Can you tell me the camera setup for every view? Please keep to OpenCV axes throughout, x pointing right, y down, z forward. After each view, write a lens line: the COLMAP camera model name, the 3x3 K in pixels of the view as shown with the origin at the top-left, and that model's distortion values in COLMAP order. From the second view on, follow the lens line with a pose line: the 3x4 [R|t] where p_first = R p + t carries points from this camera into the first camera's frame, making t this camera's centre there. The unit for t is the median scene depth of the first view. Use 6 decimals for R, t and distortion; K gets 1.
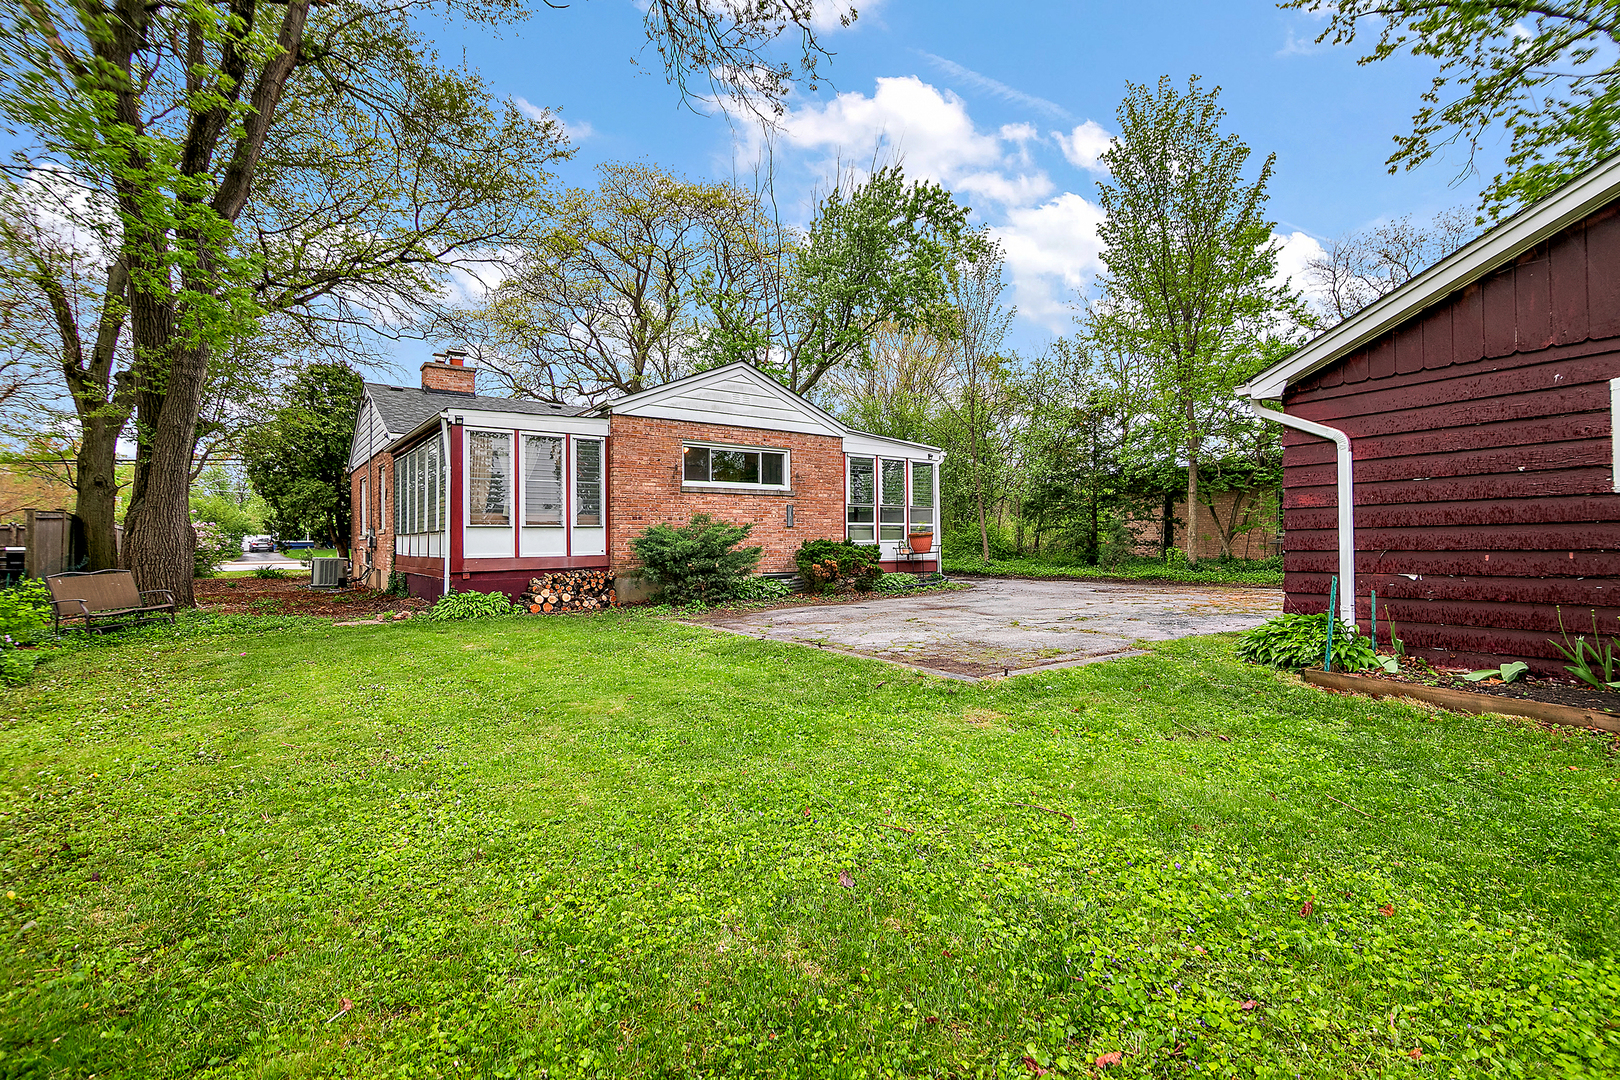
lens RADIAL K [[736.4, 0, 803.1], [0, 736.4, 527.9], [0, 0, 1]] dist [-0.026833, 0.000073]
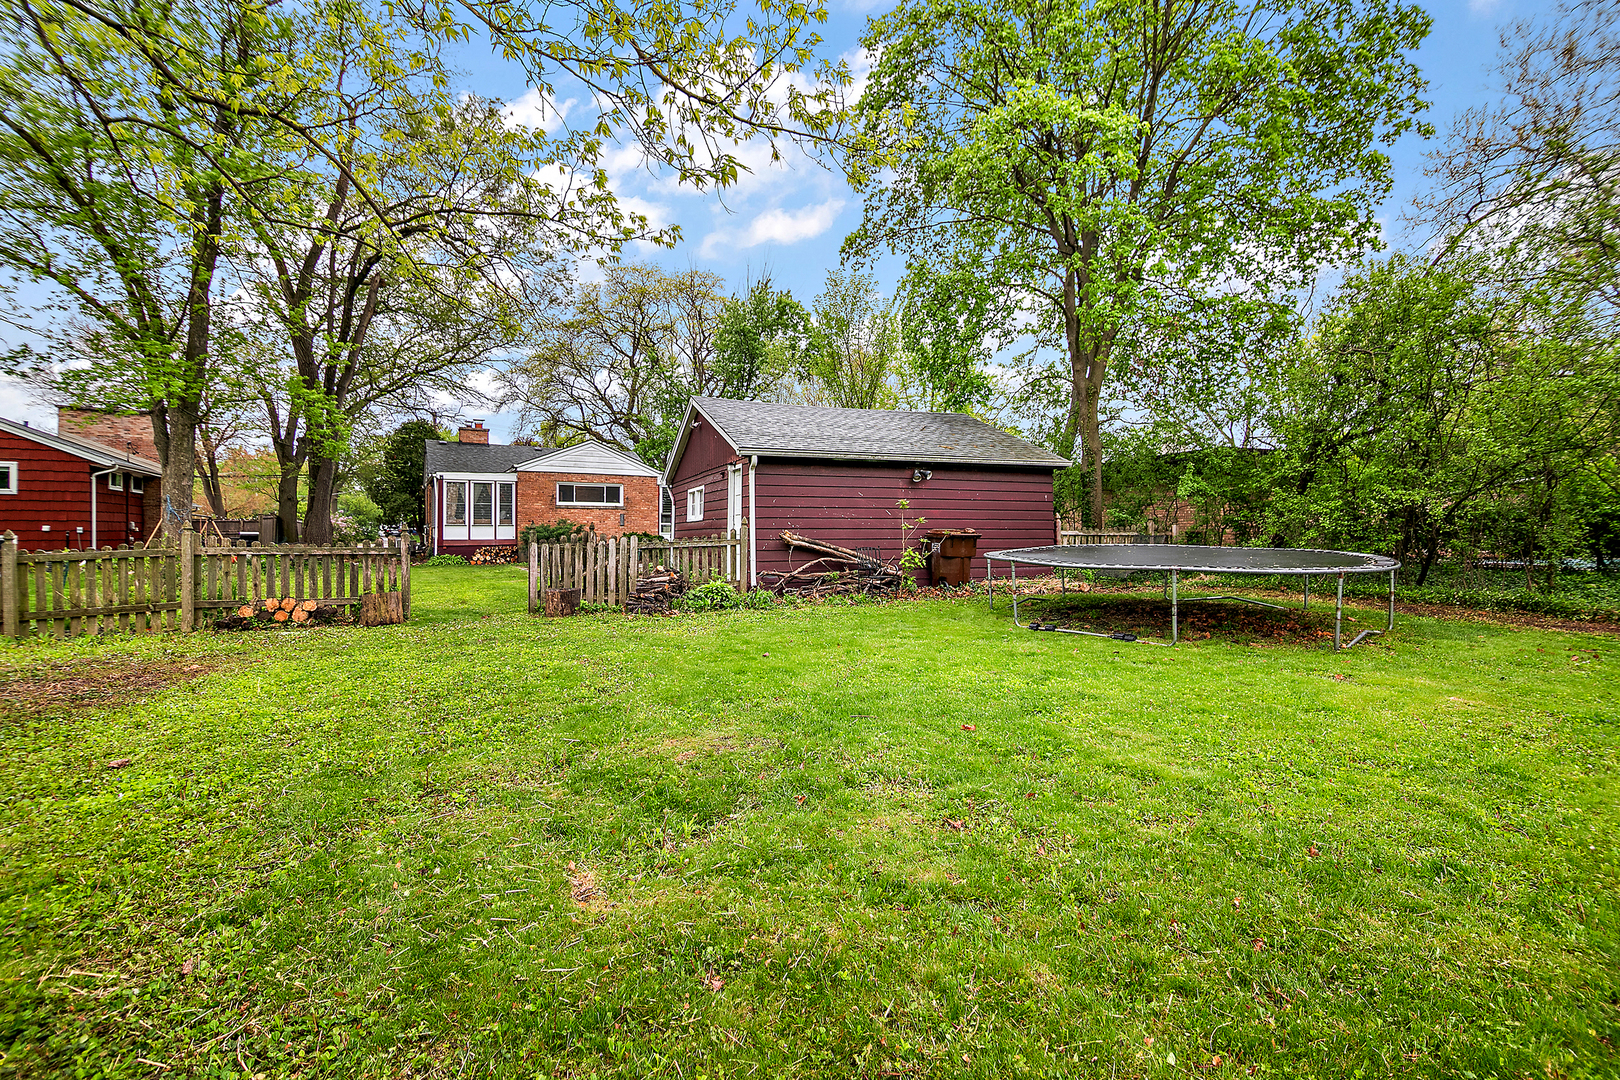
lens RADIAL K [[727.4, 0, 837.5], [0, 727.4, 551.3], [0, 0, 1]] dist [-0.028426, -0.000271]
pose [[0.993199, 0.015318, -0.115416, 0.775190], [-0.009419, 0.998629, 0.051485, -0.037065], [0.116046, -0.050048, 0.991982, -0.822618]]
